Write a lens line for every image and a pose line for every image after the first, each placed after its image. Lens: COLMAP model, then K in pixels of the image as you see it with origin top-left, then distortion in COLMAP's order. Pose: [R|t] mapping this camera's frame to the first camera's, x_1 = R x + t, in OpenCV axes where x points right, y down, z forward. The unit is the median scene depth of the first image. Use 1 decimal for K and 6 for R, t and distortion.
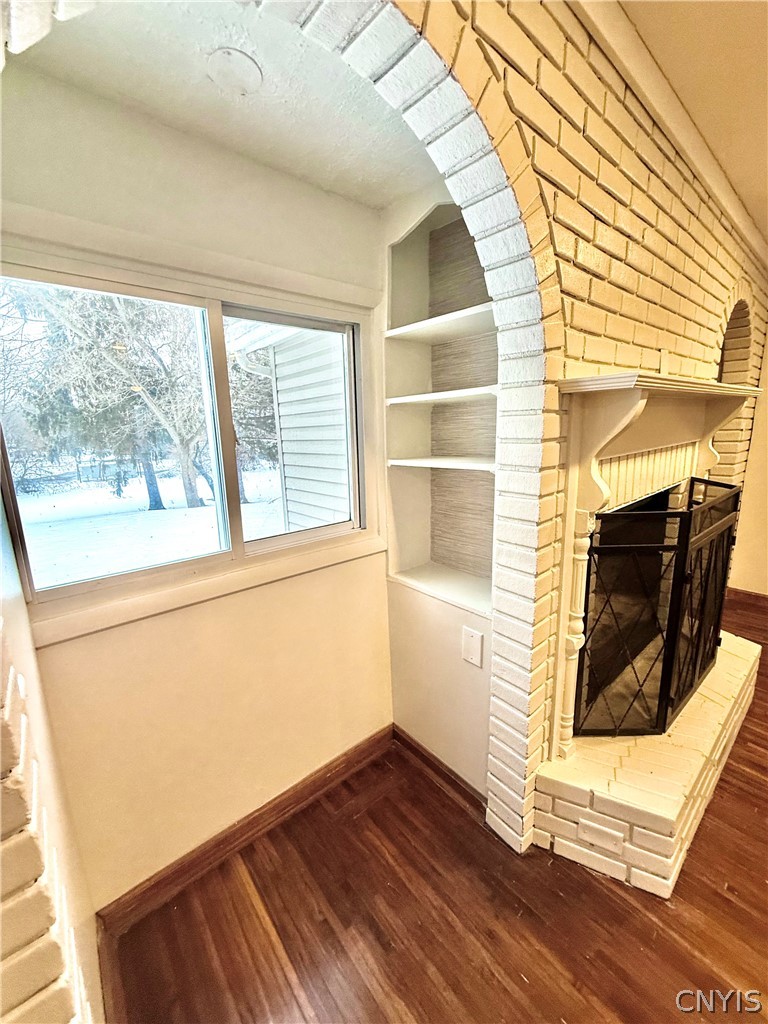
lens RADIAL K [[407.2, 0, 385.0], [0, 407.2, 509.0], [0, 0, 1]] dist [-0.001552, 0.000219]
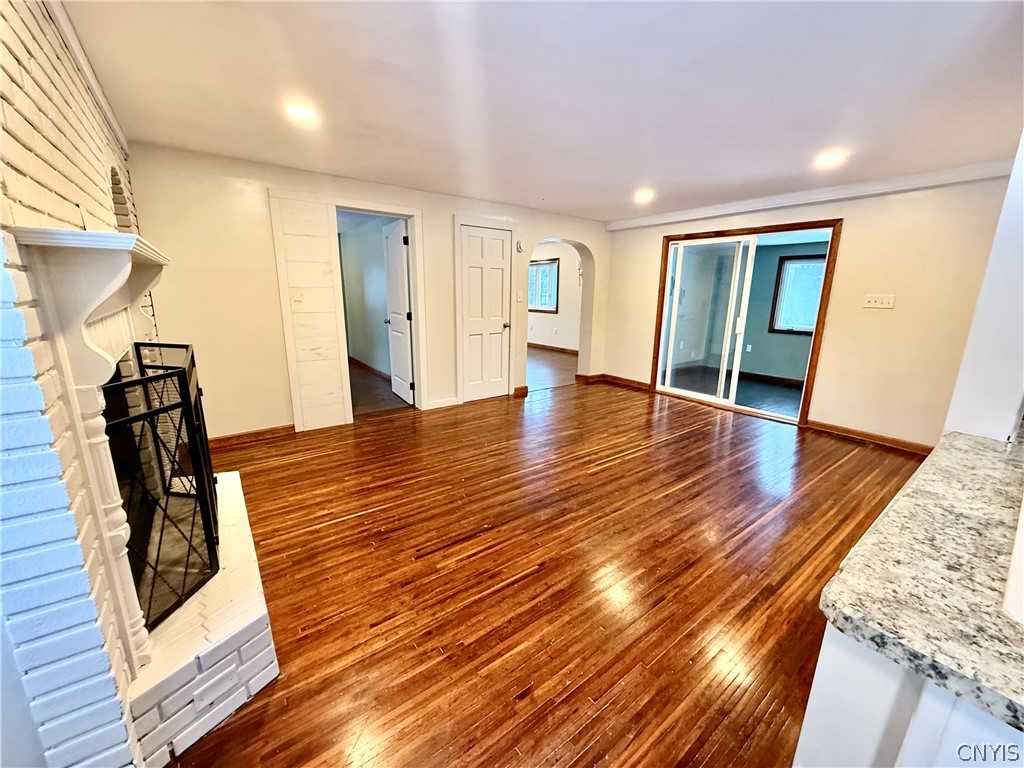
lens RADIAL K [[407.2, 0, 511.4], [0, 407.2, 382.9], [0, 0, 1]] dist [-0.001552, 0.000219]
pose [[0.059109, -0.195591, 0.978903, -0.281605], [0.180062, 0.966622, 0.182264, 0.001581], [-0.981878, 0.165490, 0.092354, 0.038555]]
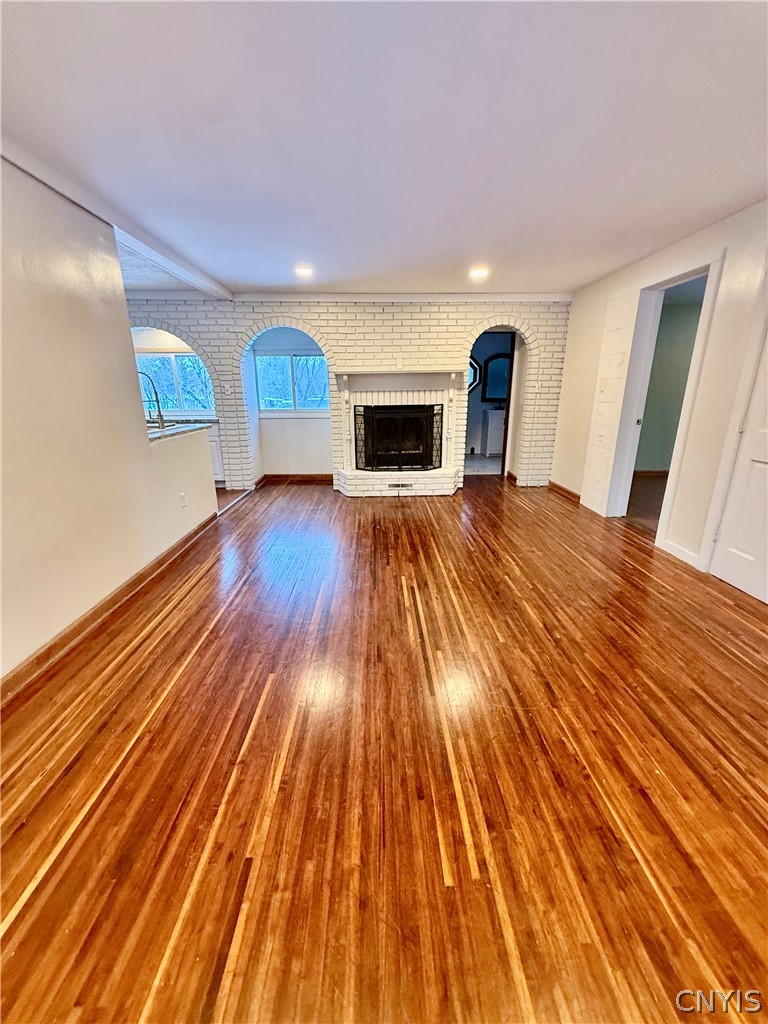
lens RADIAL K [[407.2, 0, 382.5], [0, 407.2, 511.7], [0, 0, 1]] dist [-0.001552, 0.000219]
pose [[0.773938, 0.207623, -0.598258, 1.873390], [-0.141746, 0.977552, 0.155886, 0.226022], [0.617193, -0.035845, 0.785995, -1.167803]]
